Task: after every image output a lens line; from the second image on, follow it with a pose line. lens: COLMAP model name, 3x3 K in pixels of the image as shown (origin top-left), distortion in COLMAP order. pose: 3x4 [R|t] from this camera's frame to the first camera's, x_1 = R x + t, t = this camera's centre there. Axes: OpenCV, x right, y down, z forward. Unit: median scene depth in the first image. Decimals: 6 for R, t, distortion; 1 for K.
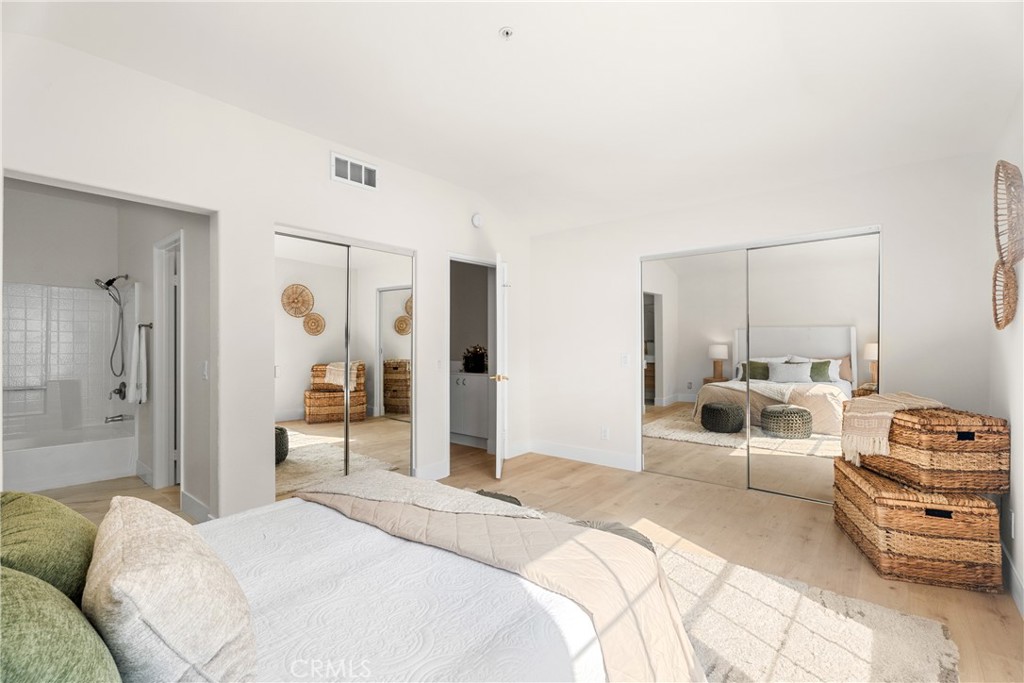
lens RADIAL K [[461.4, 0, 506.0], [0, 461.4, 342.0], [0, 0, 1]] dist [-0.001274, -0.000171]
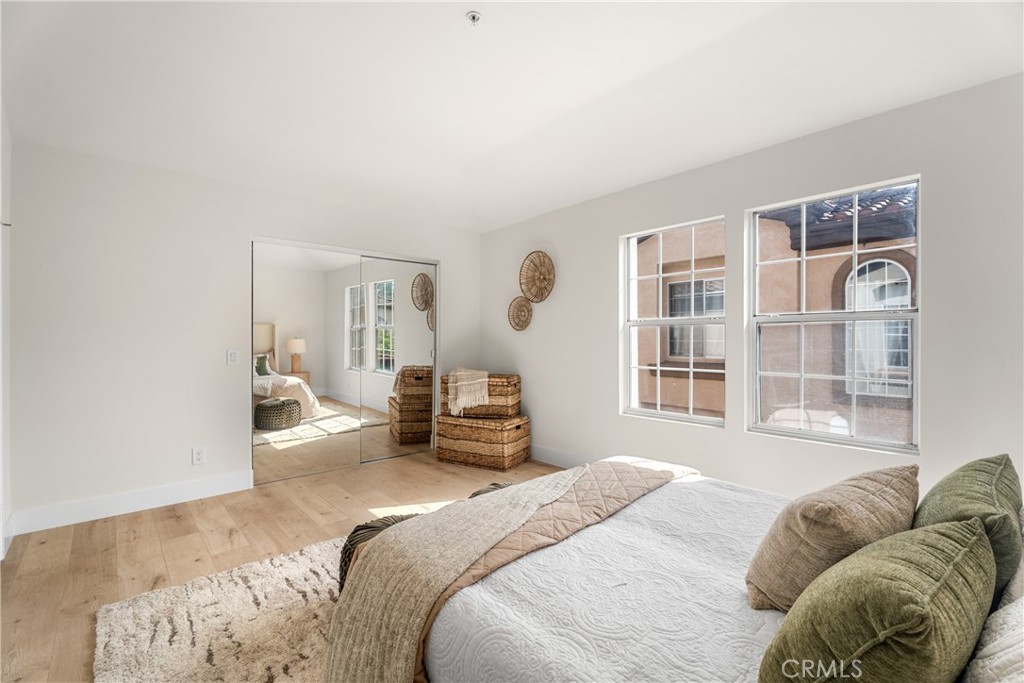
lens RADIAL K [[461.4, 0, 506.0], [0, 461.4, 342.0], [0, 0, 1]] dist [-0.001274, -0.000171]
pose [[0.110639, 0.008923, 0.993821, -0.672311], [0.000033, 0.999960, -0.008982, 0.027388], [-0.993861, 0.001026, 0.110634, 0.593661]]
